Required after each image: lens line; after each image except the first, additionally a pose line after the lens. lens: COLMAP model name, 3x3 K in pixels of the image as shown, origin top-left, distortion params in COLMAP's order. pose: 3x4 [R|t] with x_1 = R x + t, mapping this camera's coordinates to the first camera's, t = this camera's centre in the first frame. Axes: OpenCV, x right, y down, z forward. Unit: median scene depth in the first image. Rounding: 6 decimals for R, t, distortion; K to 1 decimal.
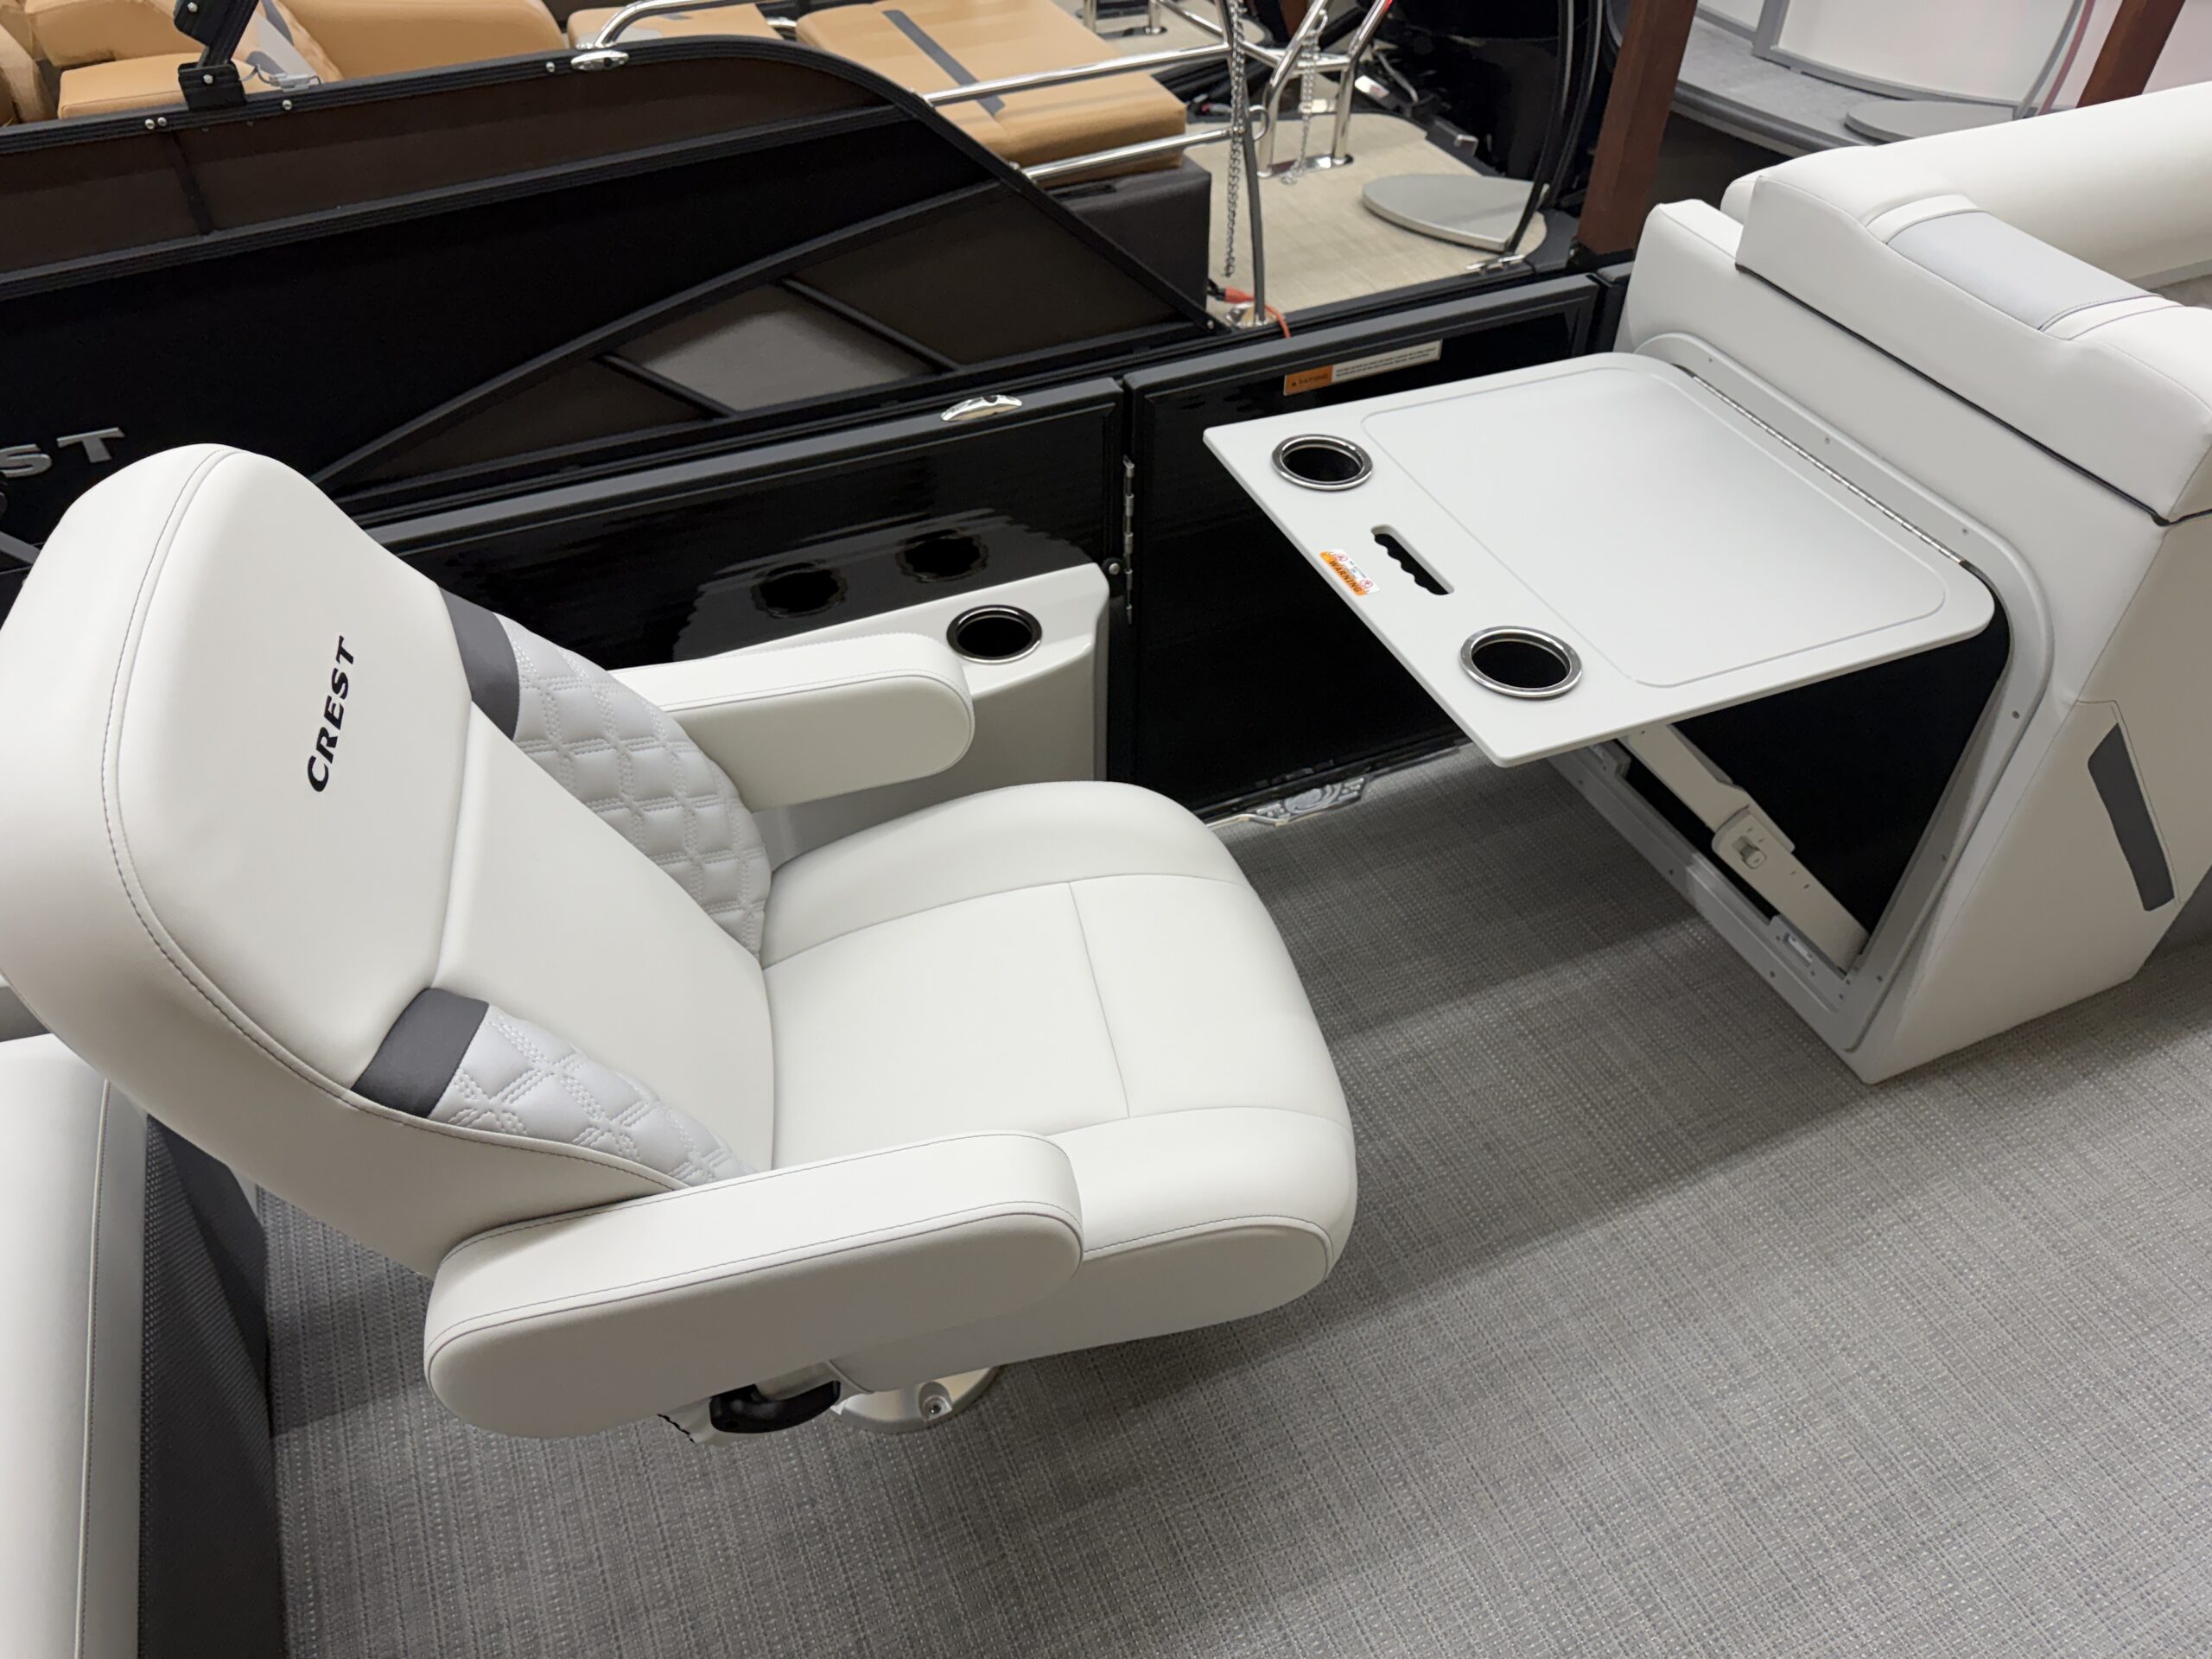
lens RADIAL K [[1546.4, 0, 1108.2], [0, 1546.4, 837.5], [0, 0, 1]] dist [0.058641, -0.074246]
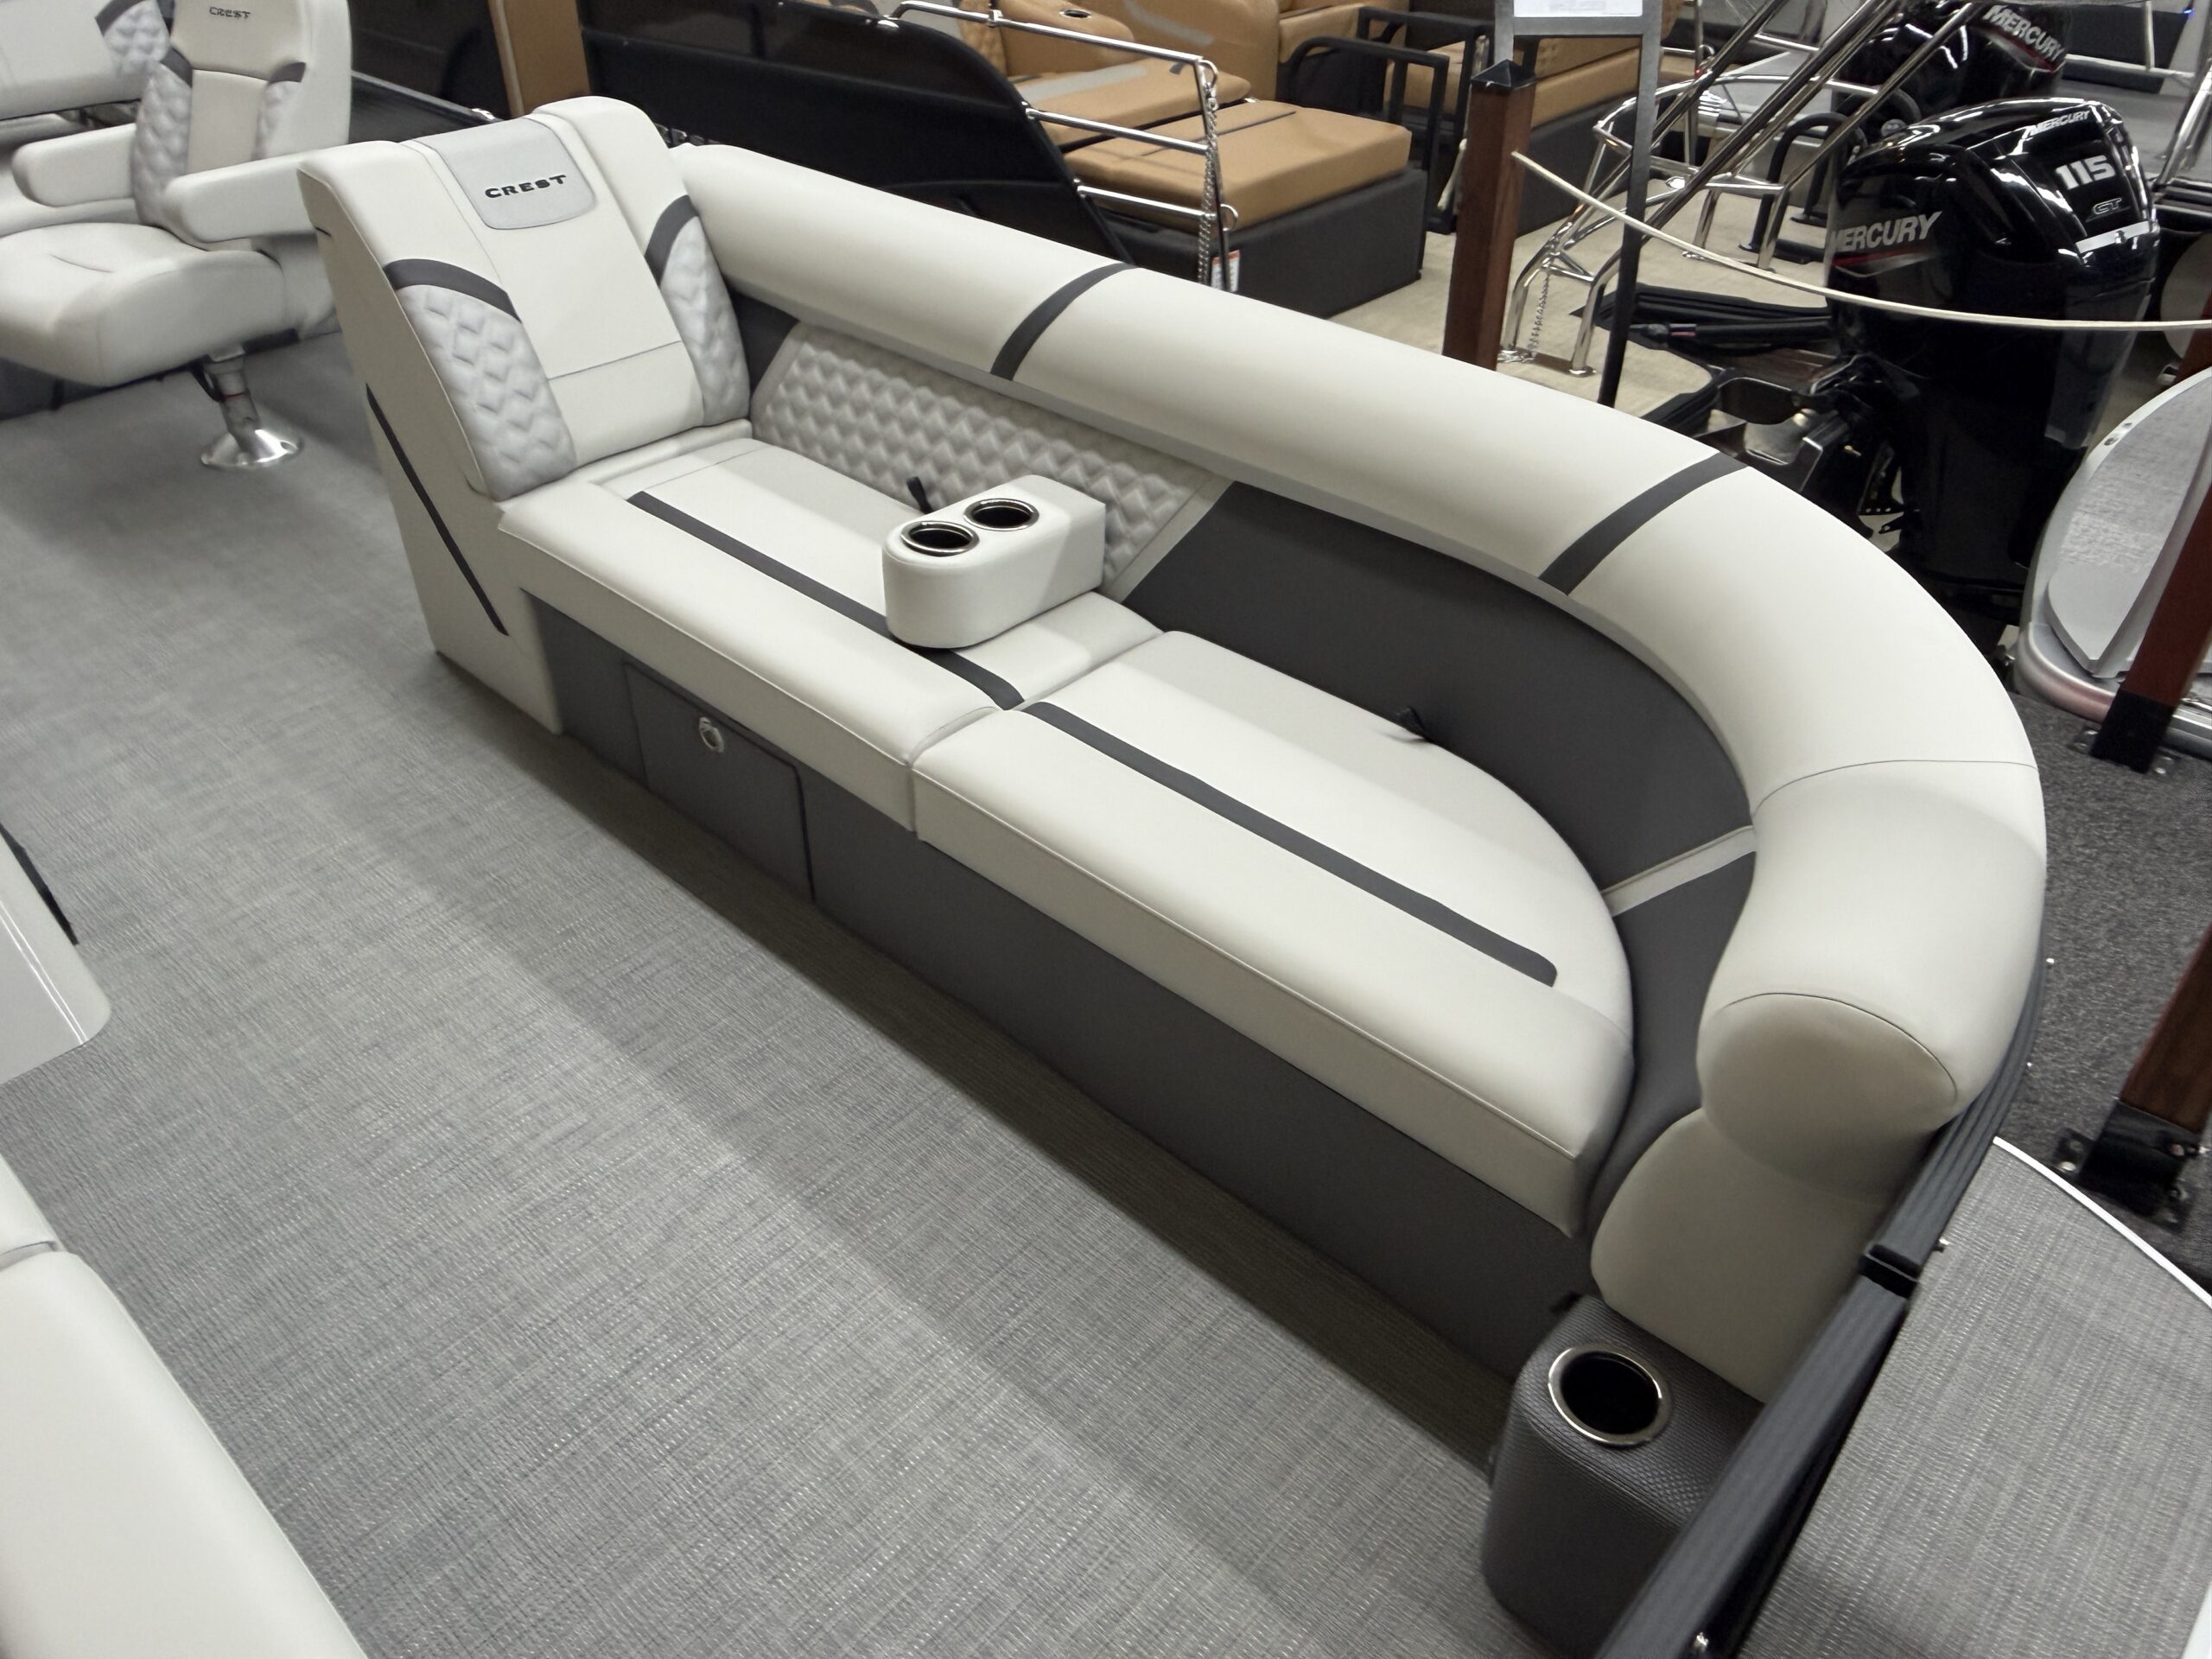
lens RADIAL K [[1579.3, 0, 1106.0], [0, 1579.3, 829.5], [0, 0, 1]] dist [-0.007045, -0.001800]
pose [[0.401570, 0.556220, -0.727572, 1.674340], [-0.641031, 0.738096, 0.210460, -0.397080], [0.654080, 0.381882, 0.652951, 0.387544]]
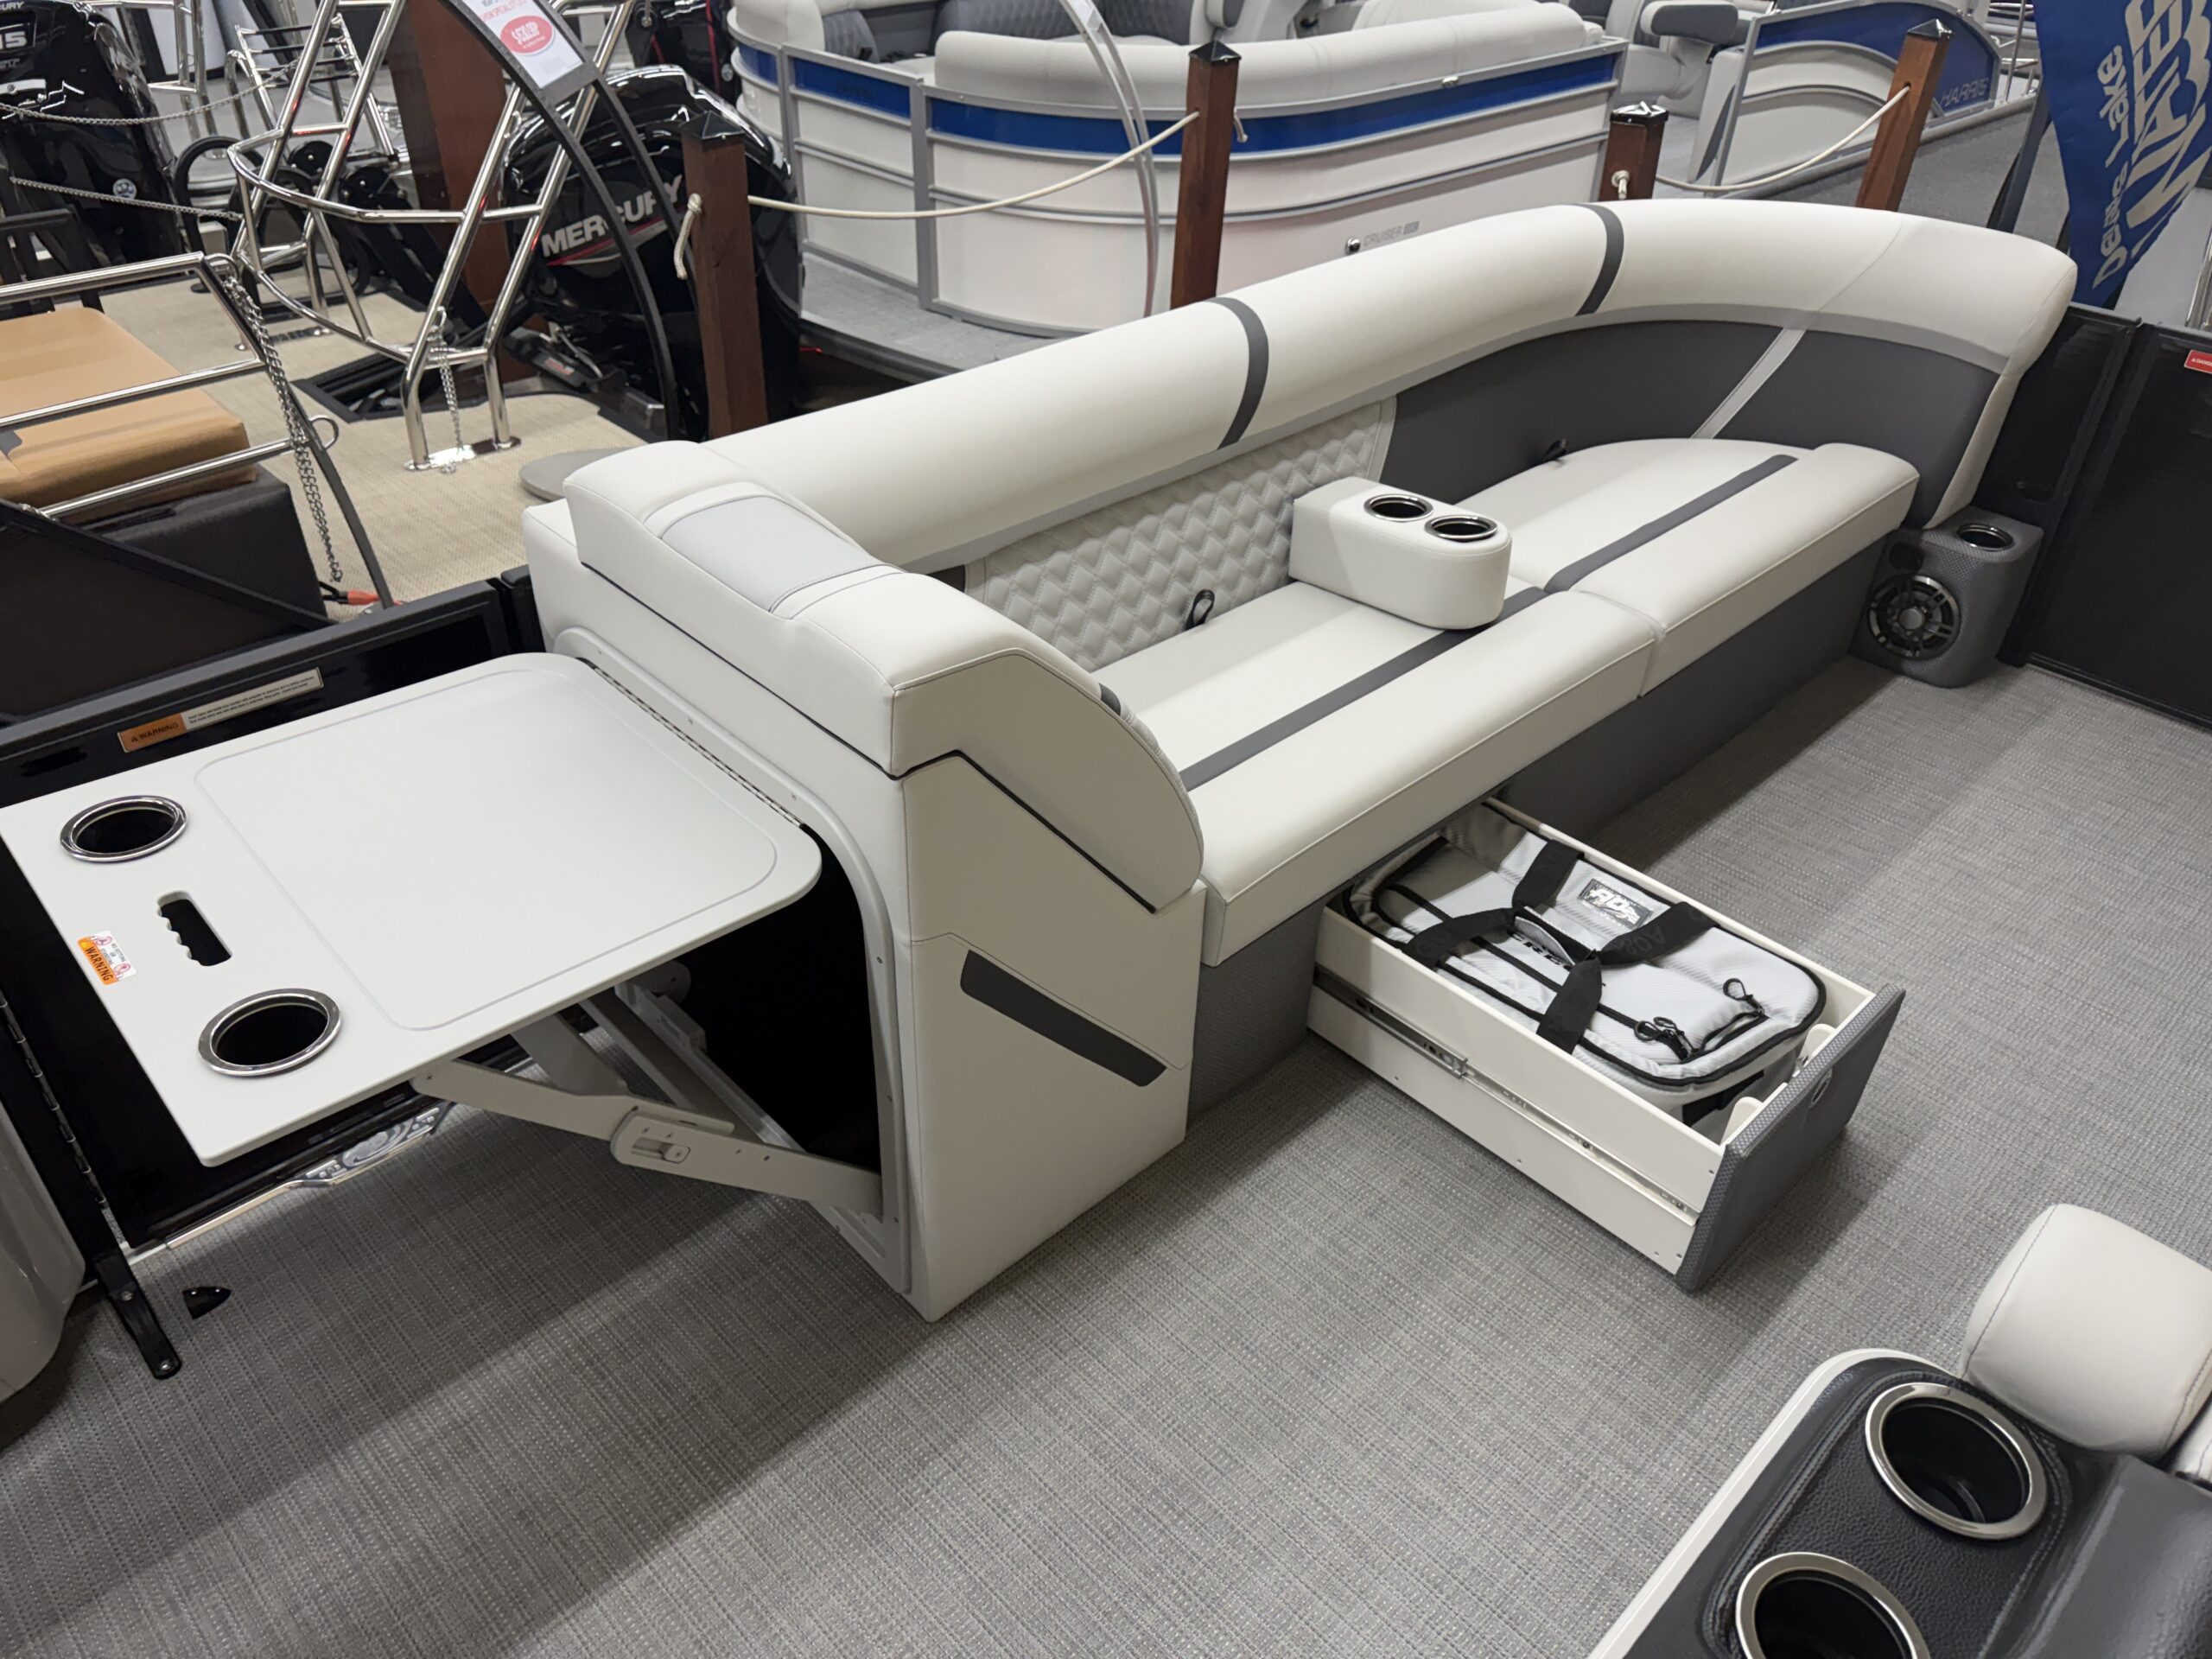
lens RADIAL K [[1563.1, 0, 1104.7], [0, 1563.1, 818.1], [0, 0, 1]] dist [0.051433, -0.072401]
pose [[0.938783, -0.179120, 0.294285, 0.292818], [0.219737, 0.969219, -0.111044, -0.014015], [-0.265336, 0.168911, 0.949245, -0.021348]]
